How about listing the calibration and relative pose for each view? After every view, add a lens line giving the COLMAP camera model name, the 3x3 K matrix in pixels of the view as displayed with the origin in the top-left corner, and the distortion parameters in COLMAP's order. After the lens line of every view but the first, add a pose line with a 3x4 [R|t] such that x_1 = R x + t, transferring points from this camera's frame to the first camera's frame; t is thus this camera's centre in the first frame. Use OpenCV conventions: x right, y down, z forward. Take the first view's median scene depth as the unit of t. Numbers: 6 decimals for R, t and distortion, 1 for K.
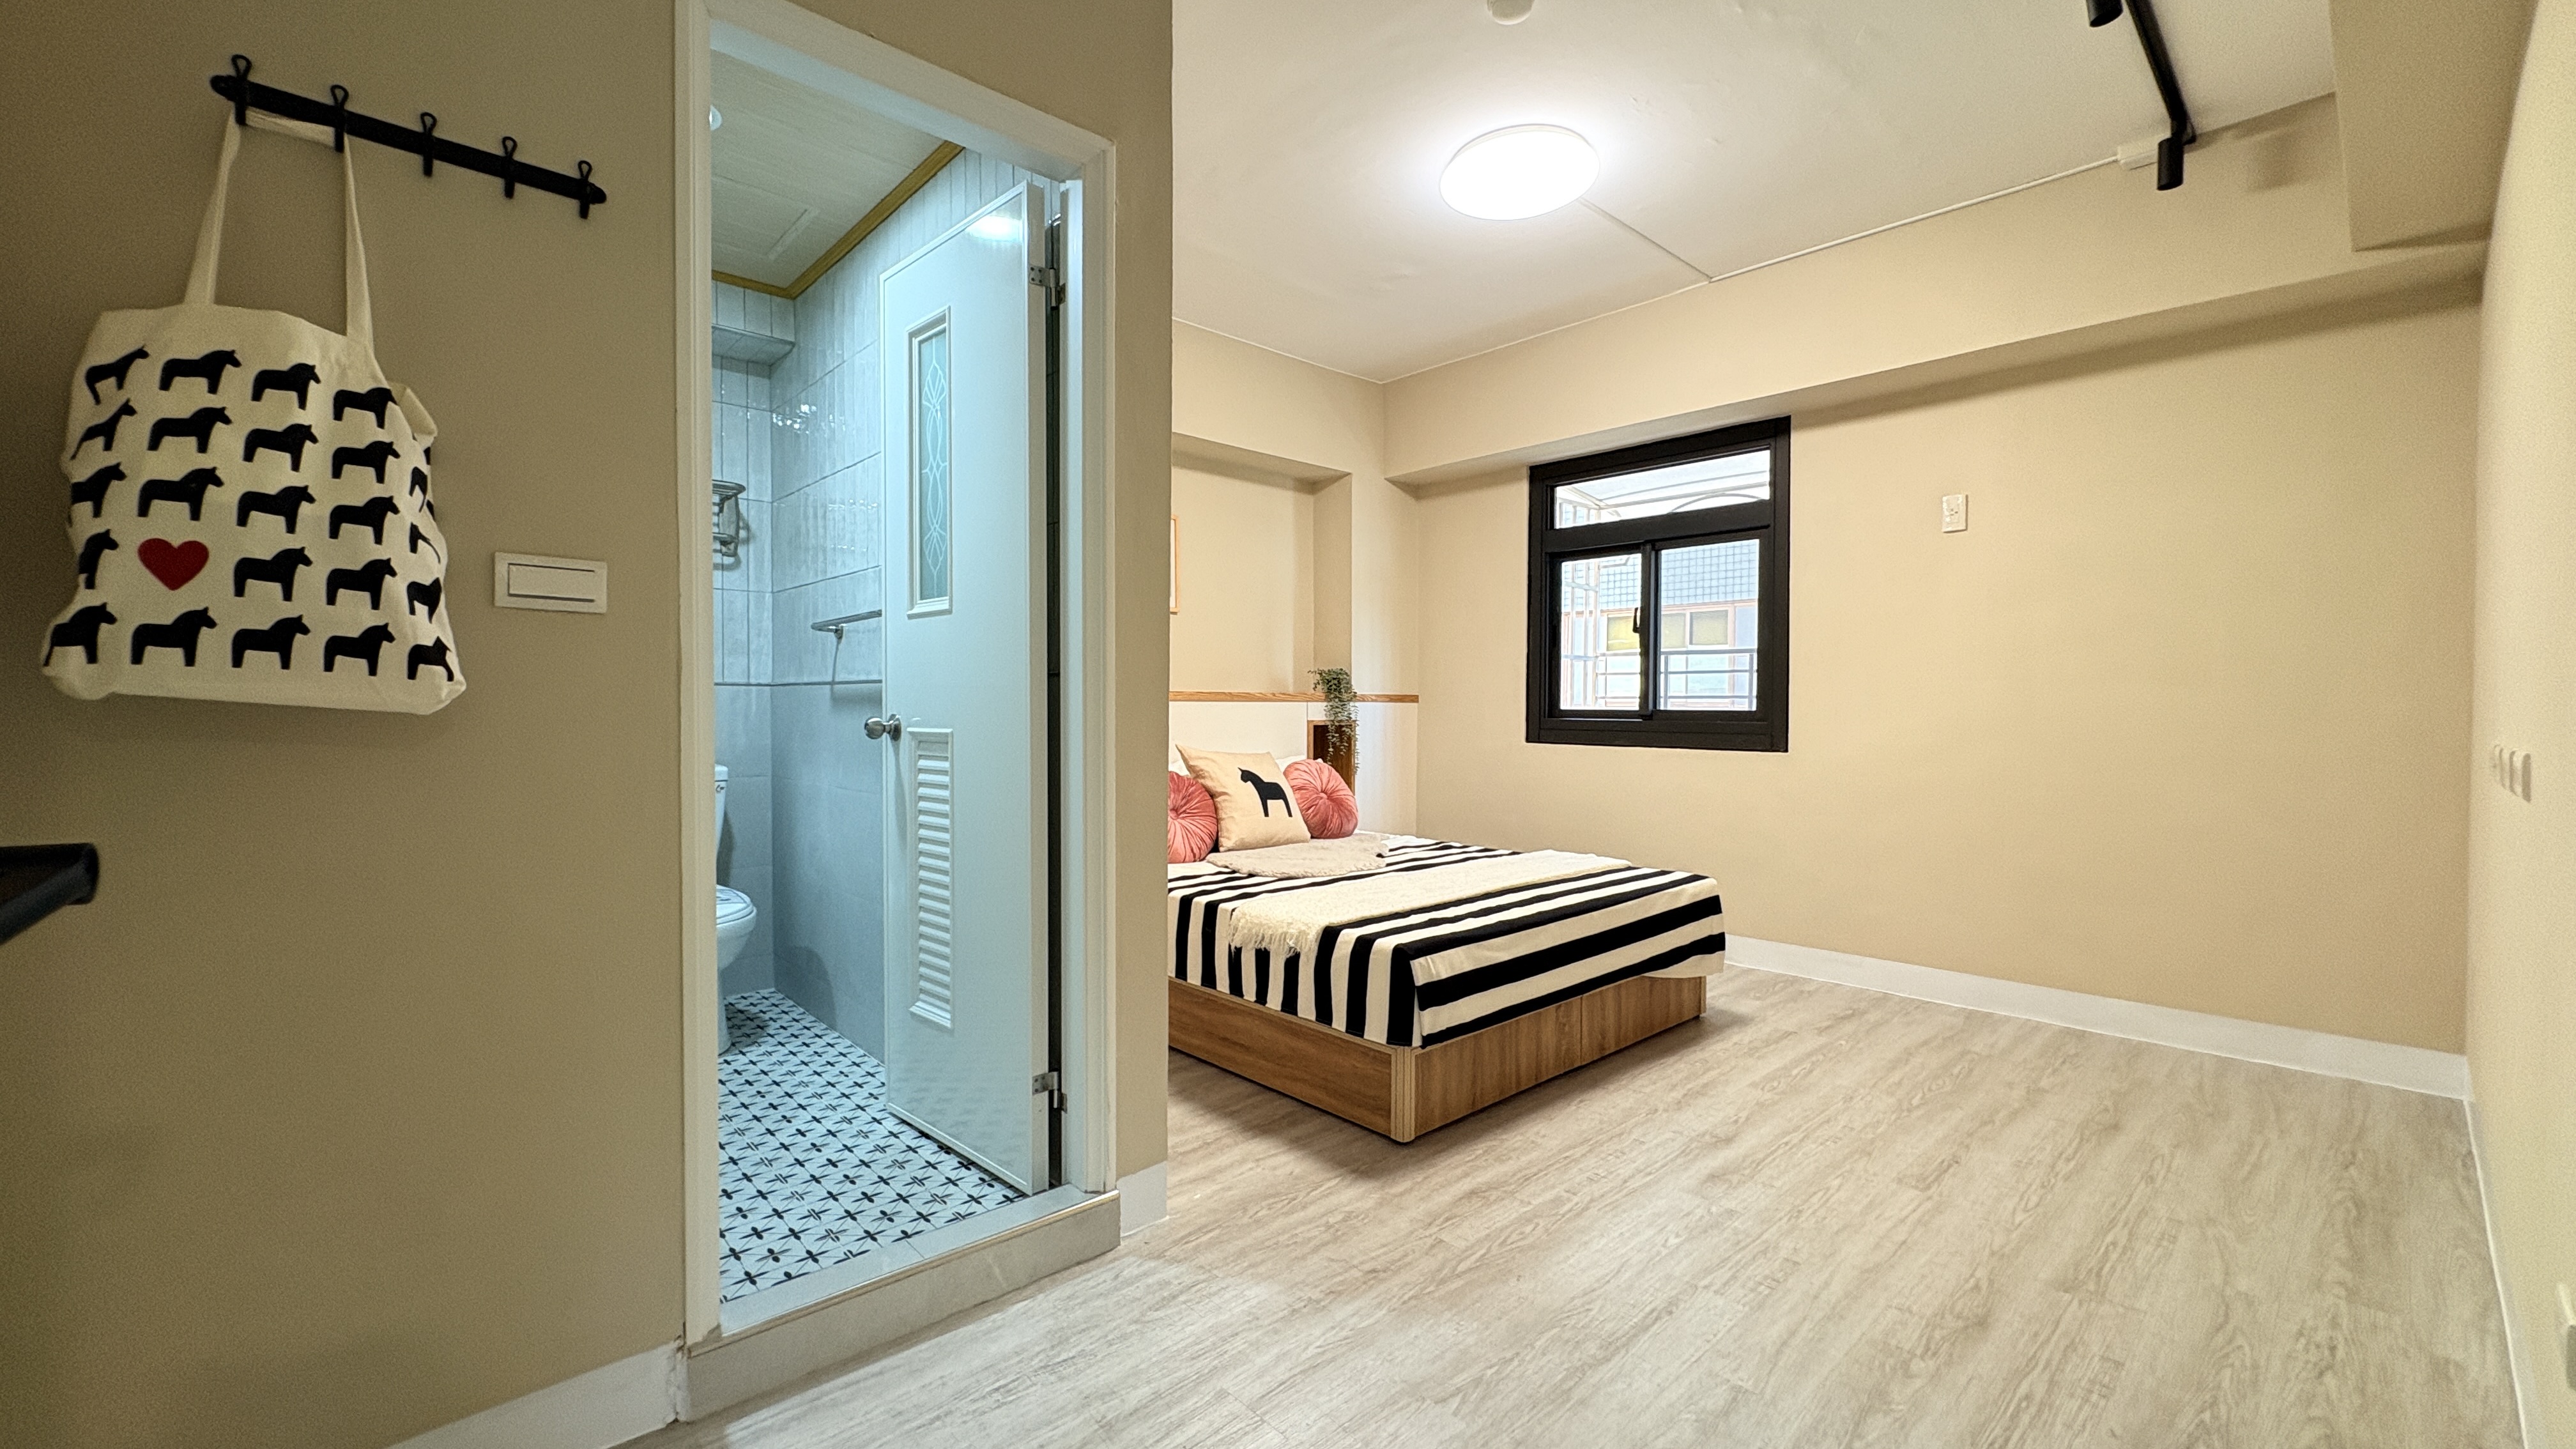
lens RADIAL K [[1022.2, 0, 1292.2], [0, 1022.2, 731.5], [0, 0, 1]] dist [0.001480, 0.000220]
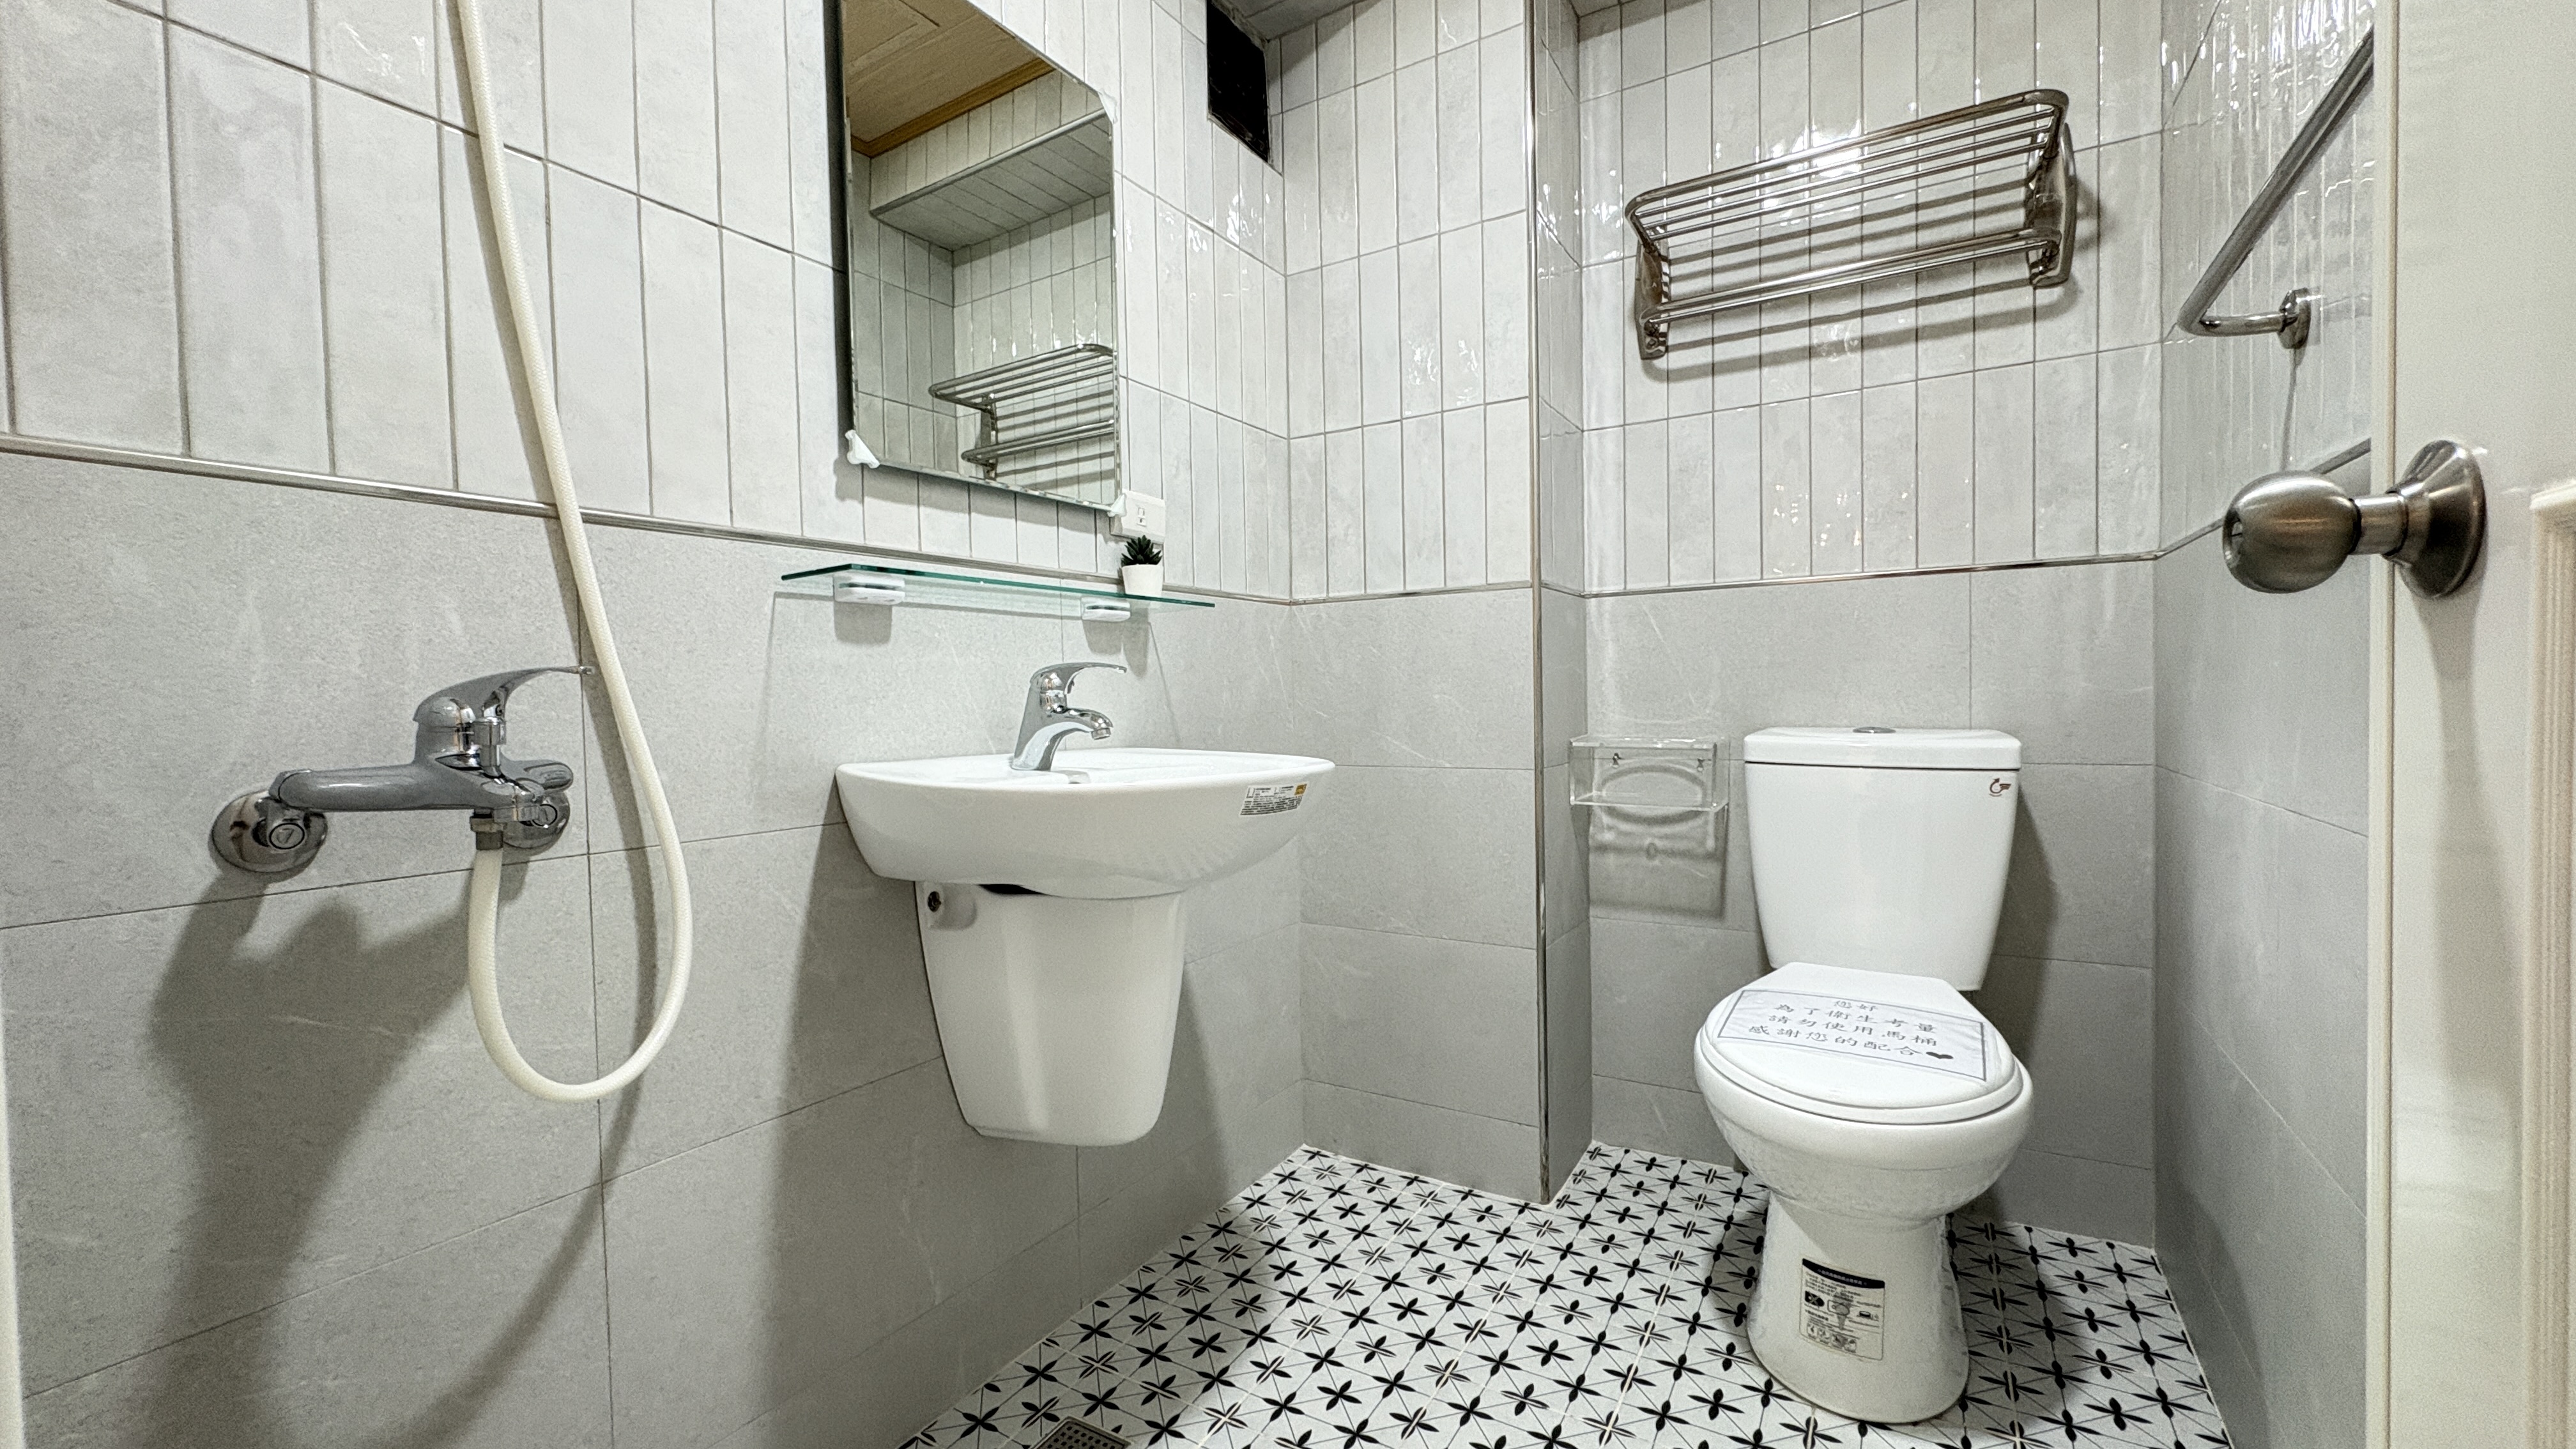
lens RADIAL K [[1007.9, 0, 1288.0], [0, 1007.9, 724.5], [0, 0, 1]] dist [0.000151, -0.000200]
pose [[0.259037, 0.015312, -0.965746, -0.238496], [-0.001694, 0.999880, 0.015399, 0.024941], [0.965866, -0.002353, 0.259032, 0.666885]]
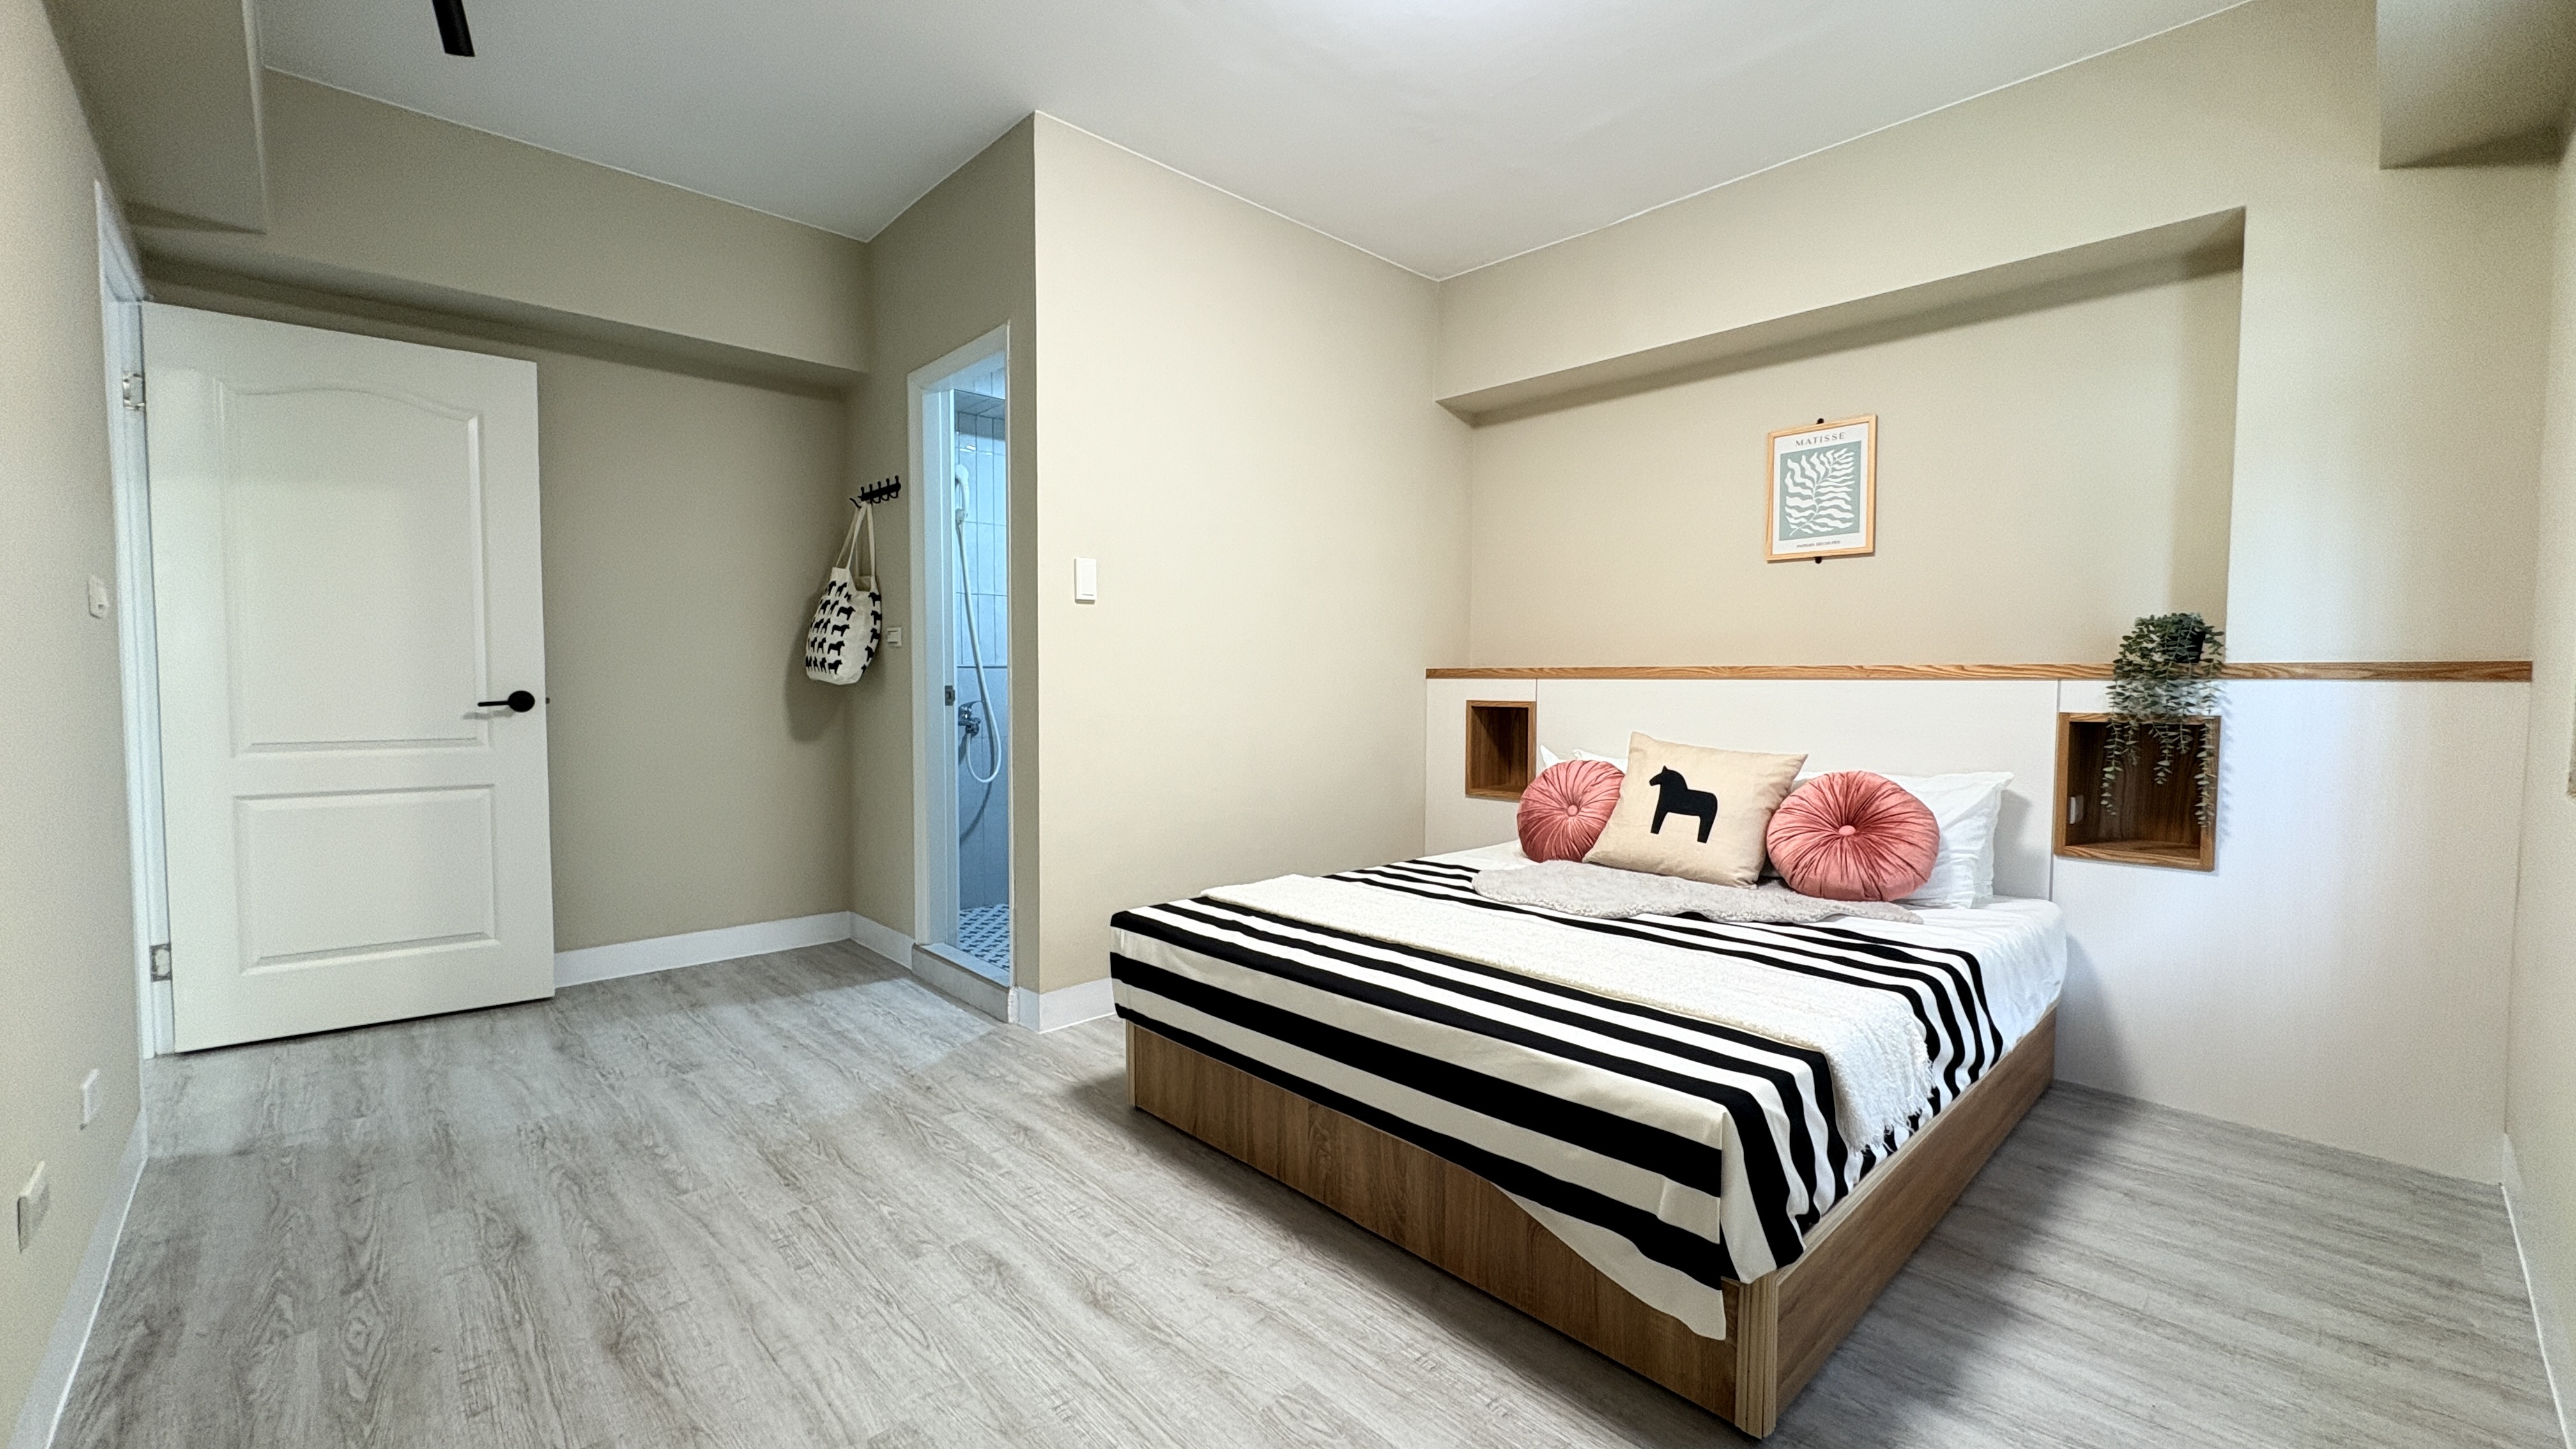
lens RADIAL K [[1037.4, 0, 1313.4], [0, 1037.4, 715.5], [0, 0, 1]] dist [0.002981, 0.000080]
pose [[0.015132, 0.031194, -0.999399, 1.030197], [-0.026592, 0.999172, 0.030784, -0.029007], [0.999532, 0.026110, 0.015949, 1.026232]]
